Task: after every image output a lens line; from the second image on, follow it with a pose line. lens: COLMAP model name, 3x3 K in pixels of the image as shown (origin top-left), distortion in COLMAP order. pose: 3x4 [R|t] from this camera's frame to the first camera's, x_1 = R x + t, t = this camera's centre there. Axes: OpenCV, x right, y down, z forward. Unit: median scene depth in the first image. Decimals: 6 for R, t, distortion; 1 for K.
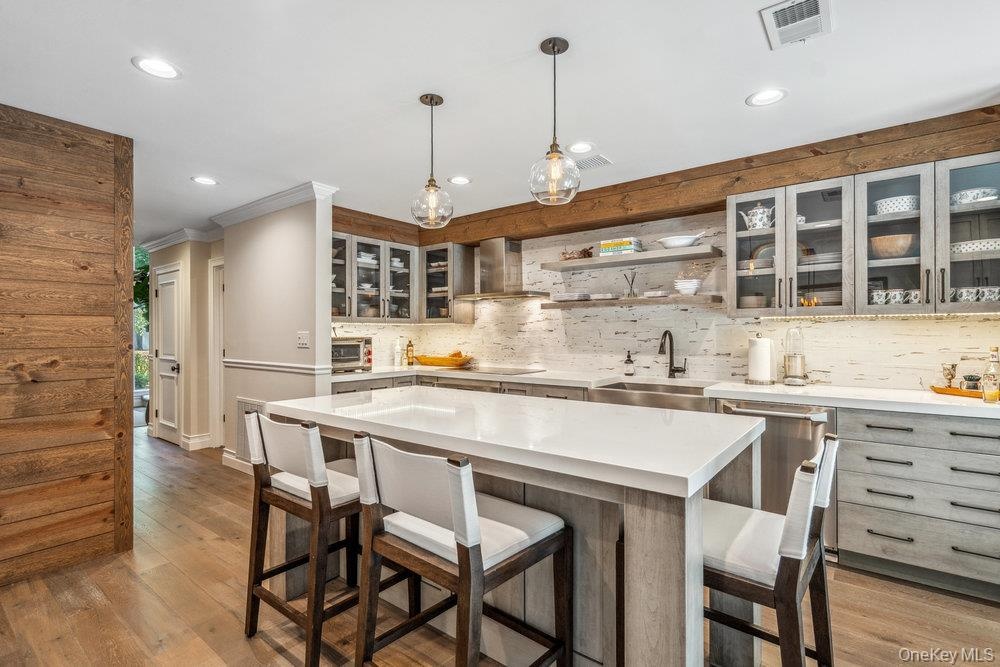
lens RADIAL K [[466.6, 0, 498.3], [0, 466.6, 333.5], [0, 0, 1]] dist [-0.001382, 0.000337]
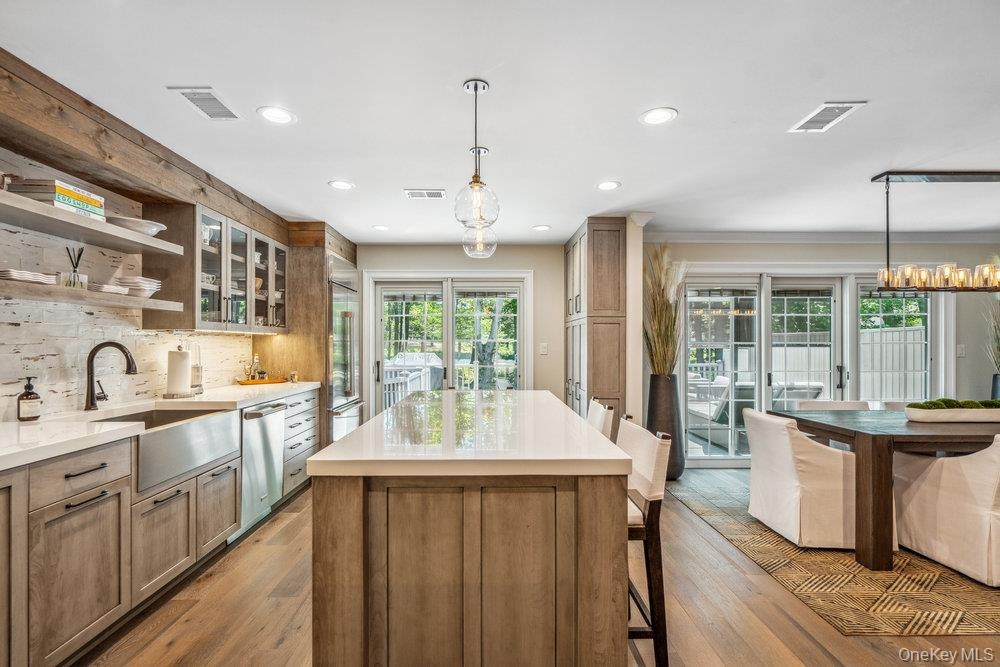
lens RADIAL K [[464.6, 0, 499.2], [0, 464.6, 345.9], [0, 0, 1]] dist [-0.000079, 0.000056]
pose [[-0.630596, 0.001708, 0.776110, -0.559328], [0.009094, 0.999945, 0.005188, 0.001475], [-0.776058, 0.010330, -0.630577, 0.978487]]
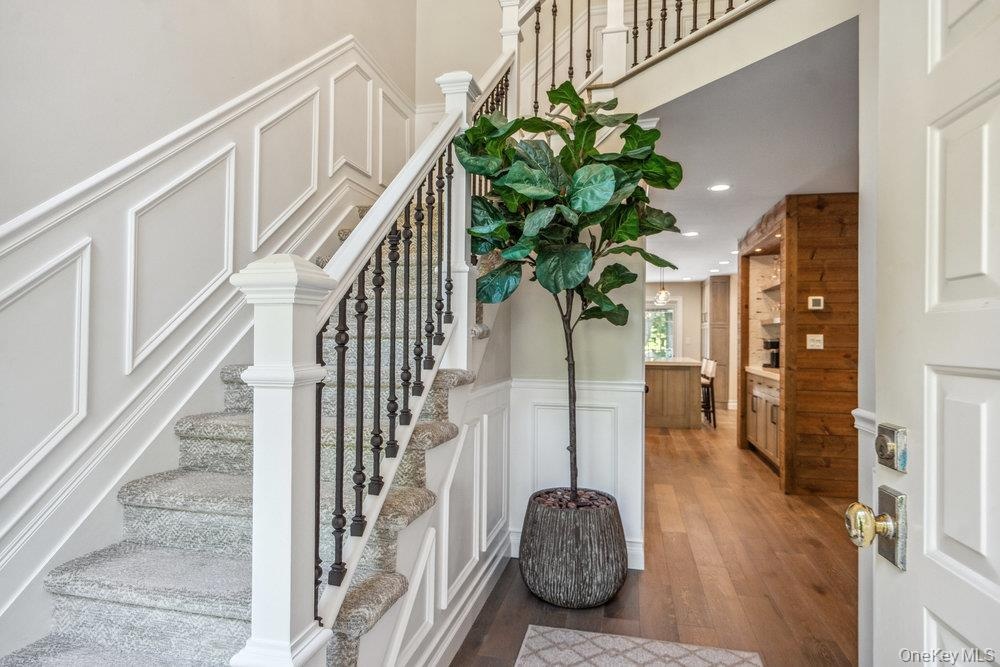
lens RADIAL K [[566.4, 0, 500.0], [0, 566.4, 333.5], [0, 0, 1]] dist [-0.000282, 0.000164]
pose [[-0.422475, 0.010830, 0.906310, -1.939553], [0.002679, 0.999939, -0.010700, 0.009473], [-0.906371, -0.002093, -0.422478, 2.241679]]
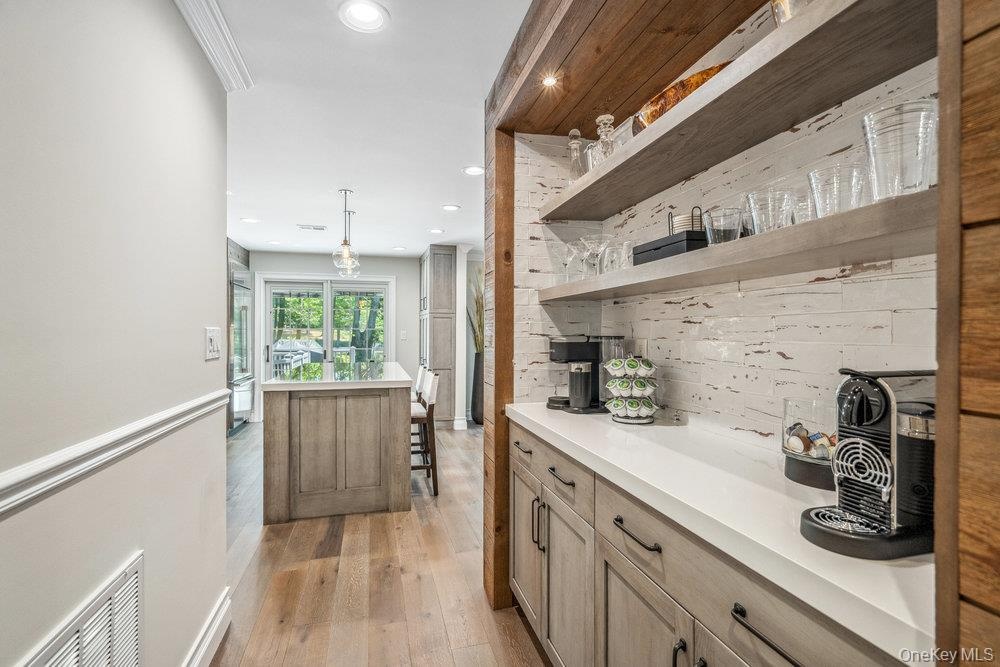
lens RADIAL K [[466.6, 0, 498.3], [0, 466.6, 333.5], [0, 0, 1]] dist [-0.001382, 0.000337]
pose [[-0.799715, 0.002079, 0.600376, -1.007016], [0.006447, 0.999966, 0.005124, 0.003671], [-0.600345, 0.007969, -0.799701, 1.274949]]
